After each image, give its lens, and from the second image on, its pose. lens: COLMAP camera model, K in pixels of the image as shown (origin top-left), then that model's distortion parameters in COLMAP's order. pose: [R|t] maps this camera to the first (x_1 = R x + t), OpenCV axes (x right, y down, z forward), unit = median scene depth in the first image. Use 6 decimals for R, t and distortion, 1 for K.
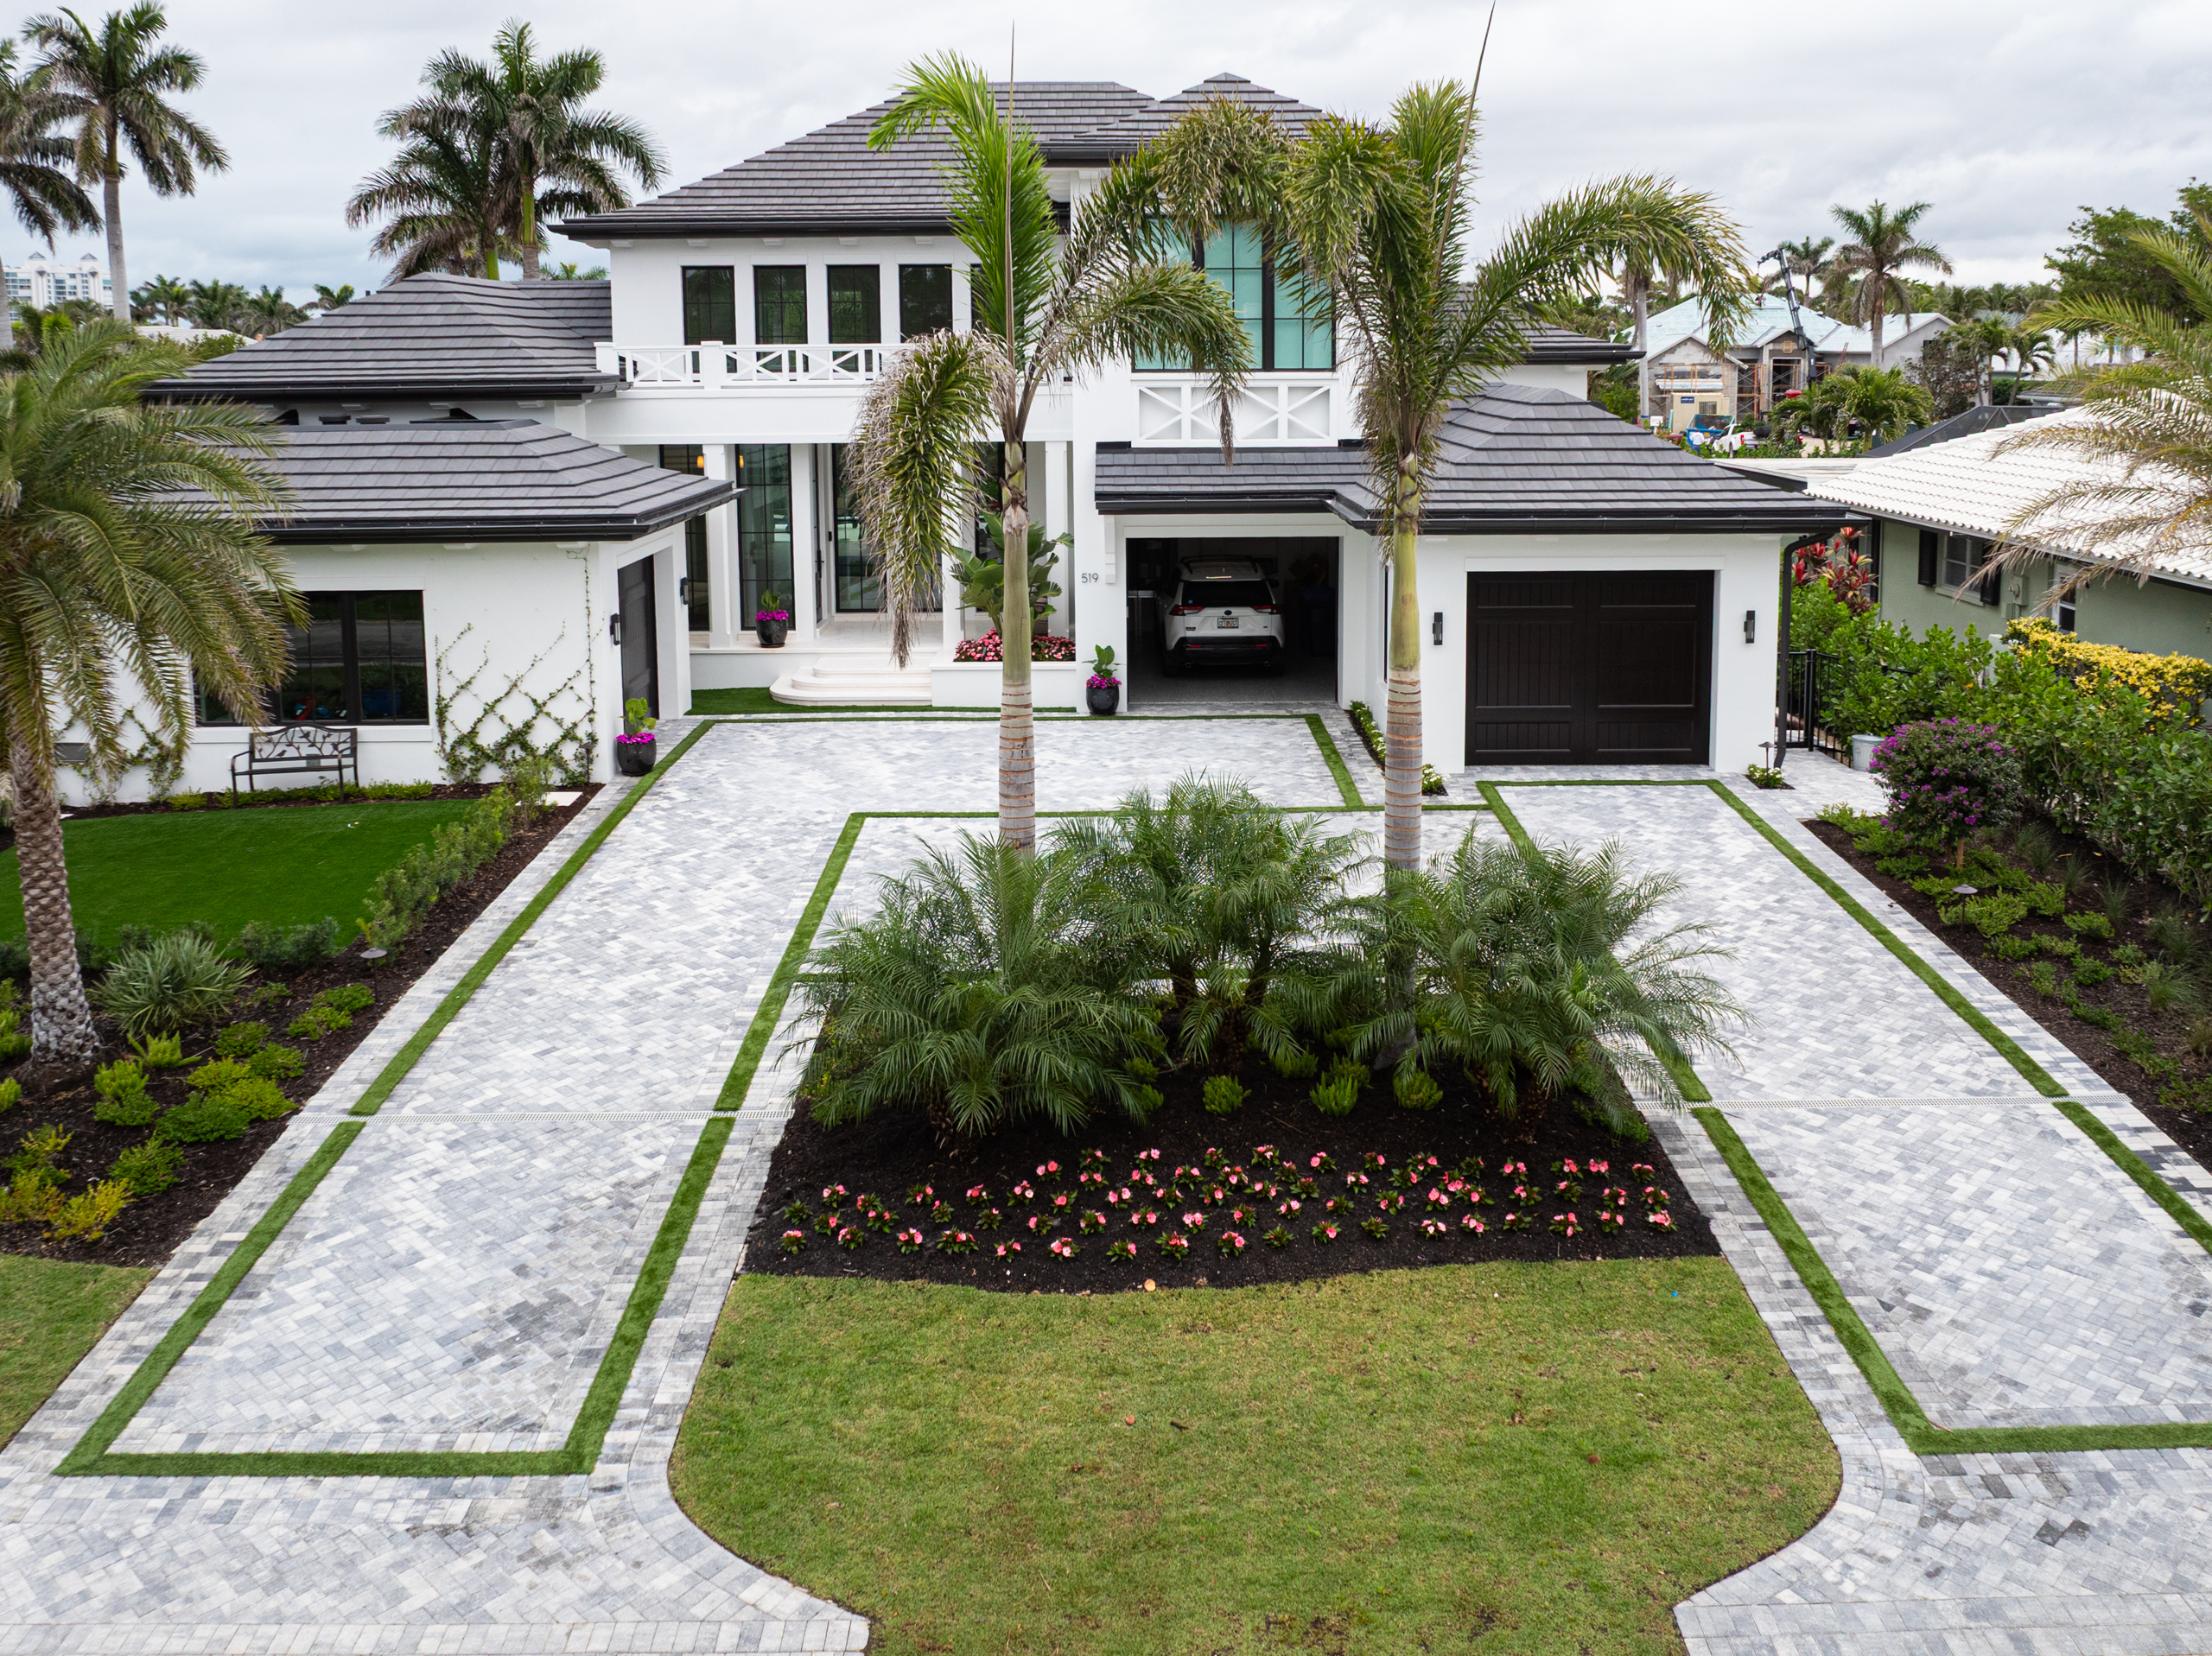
lens RADIAL K [[1931.7, 0, 1121.8], [0, 1931.7, 675.3], [0, 0, 1]] dist [-0.020186, -0.018021]
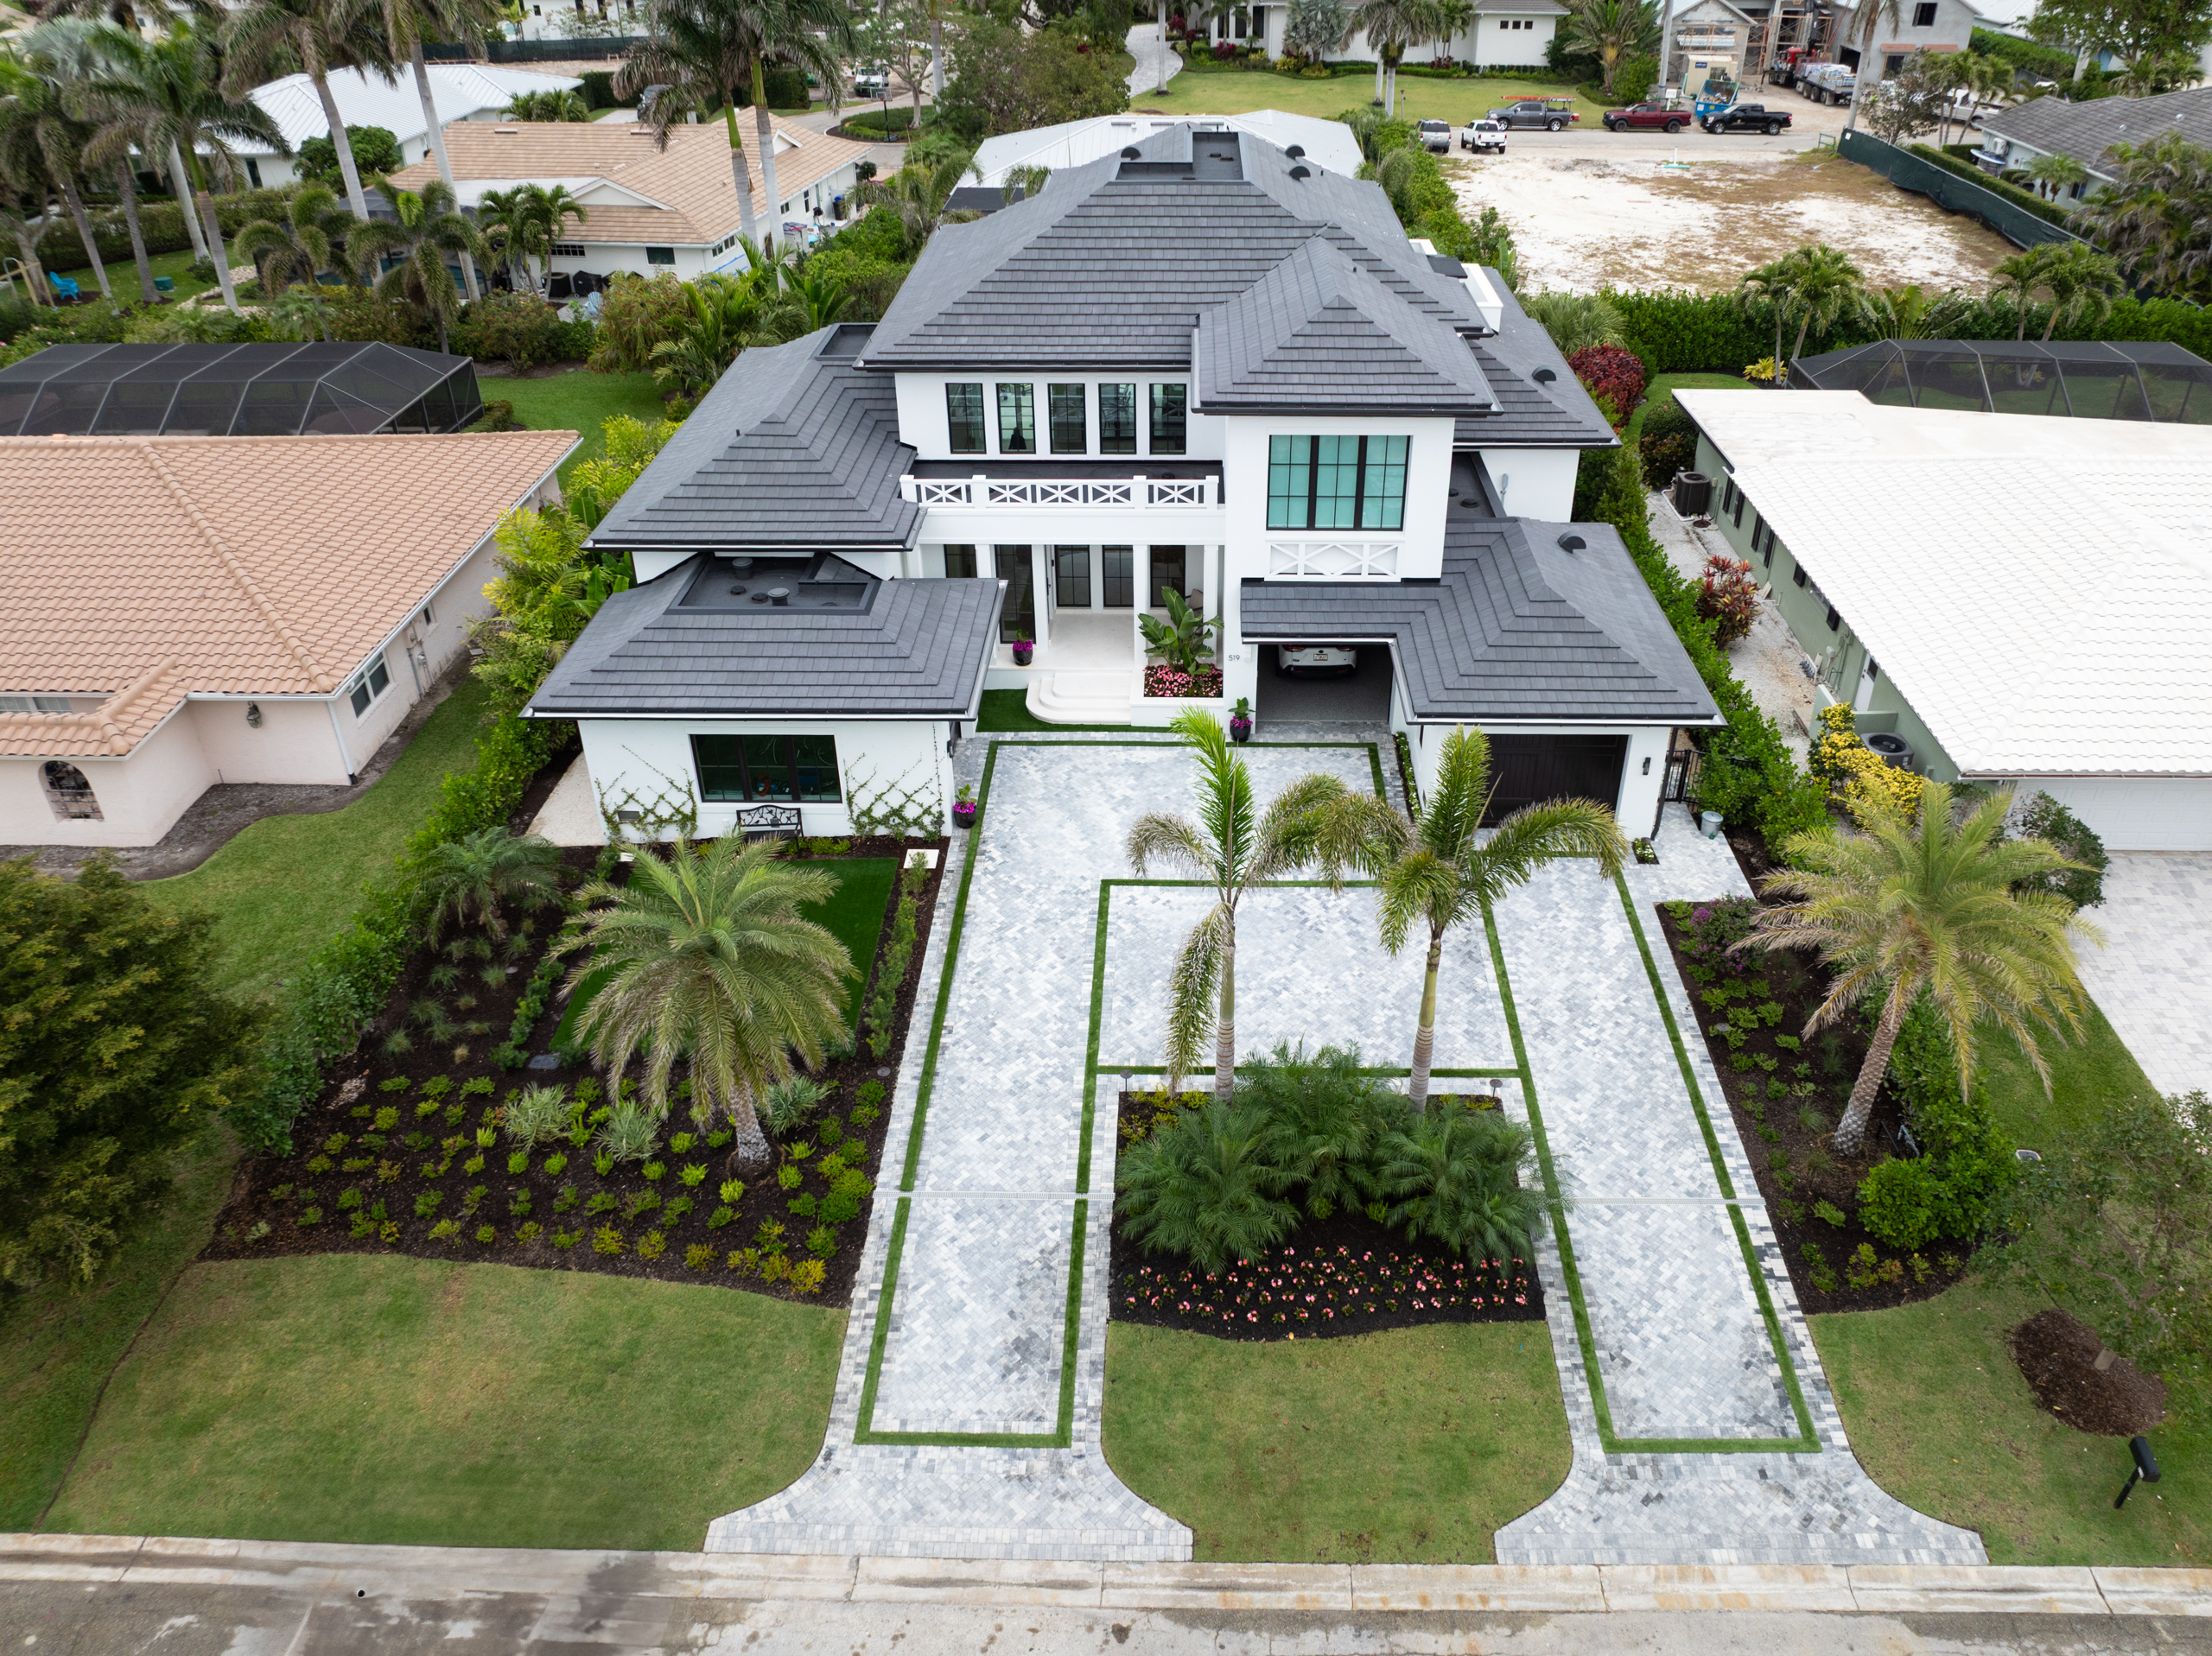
lens RADIAL K [[1542.7, 0, 1152.0], [0, 1542.7, 823.6], [0, 0, 1]] dist [-0.010718, -0.056065]
pose [[0.999601, 0.013741, -0.024693, -0.109187], [-0.002471, 0.912972, 0.408014, -0.943599], [0.028151, -0.407790, 0.912641, -0.407386]]
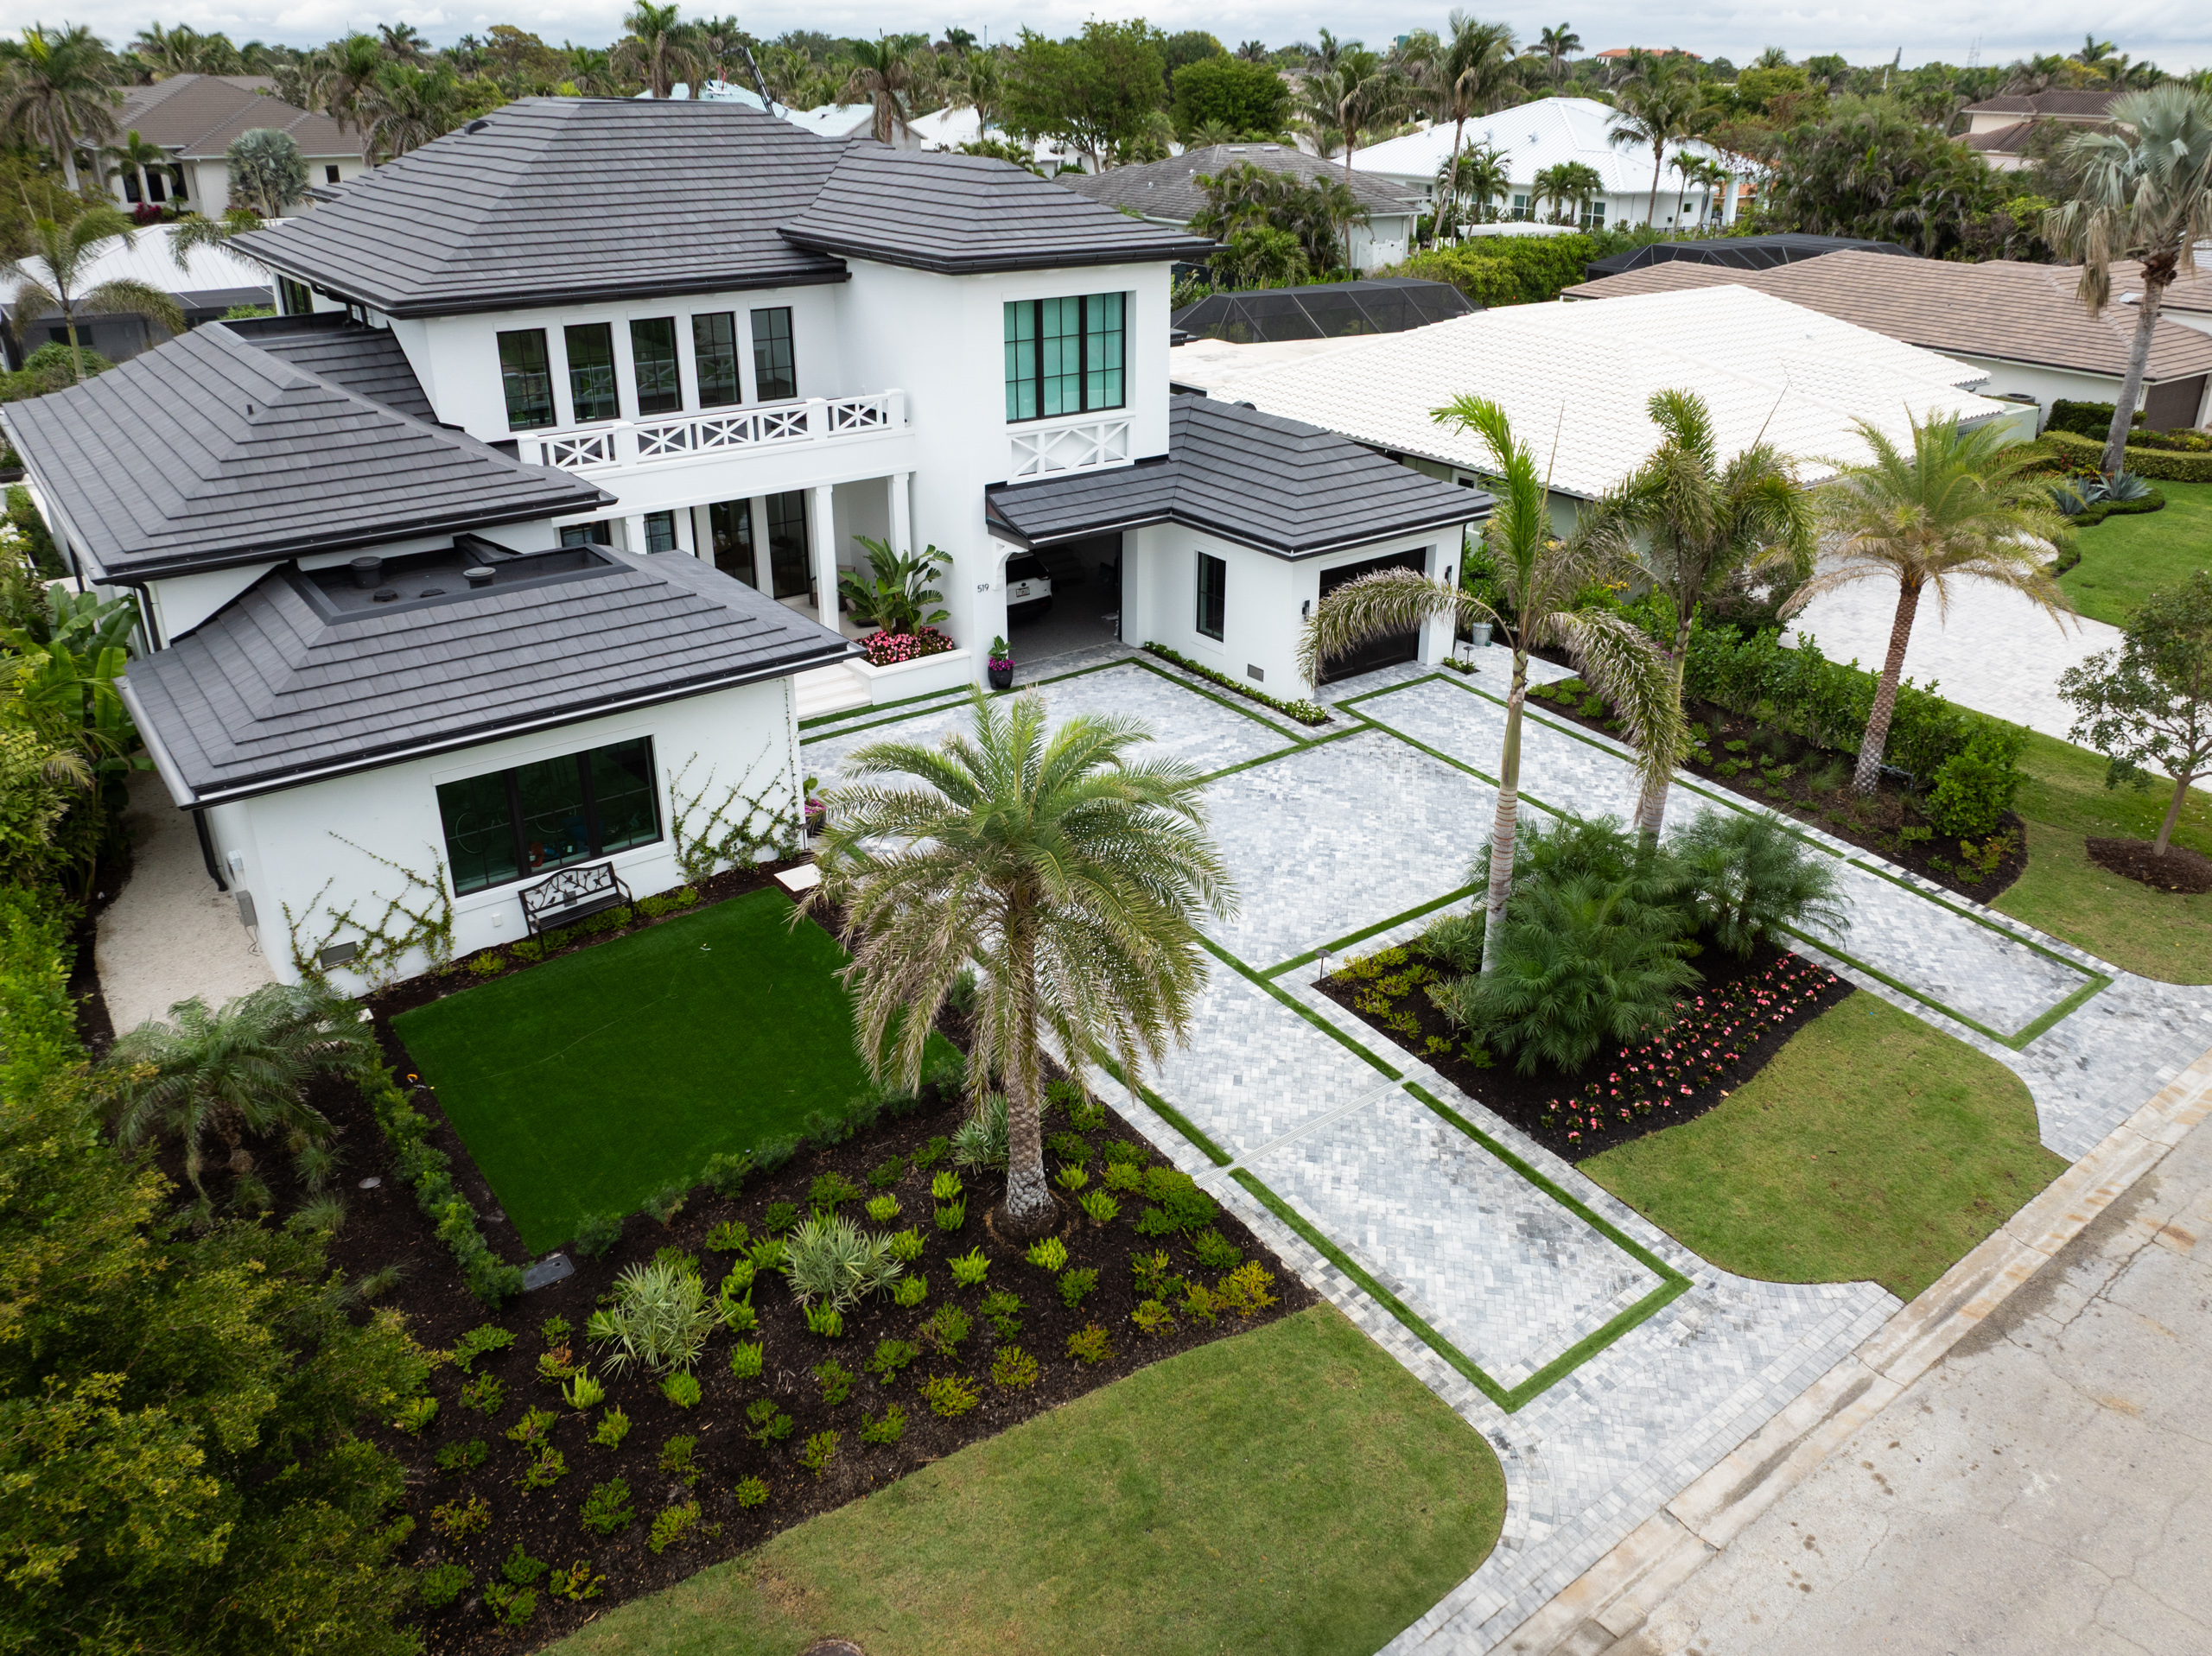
lens RADIAL K [[1610.8, 0, 1151.9], [0, 1610.8, 821.0], [0, 0, 1]] dist [-0.030508, -0.010452]
pose [[0.789579, -0.249760, 0.560523, -1.251605], [0.085711, 0.949357, 0.302282, -0.477426], [-0.607634, -0.190632, 0.770999, 0.133960]]
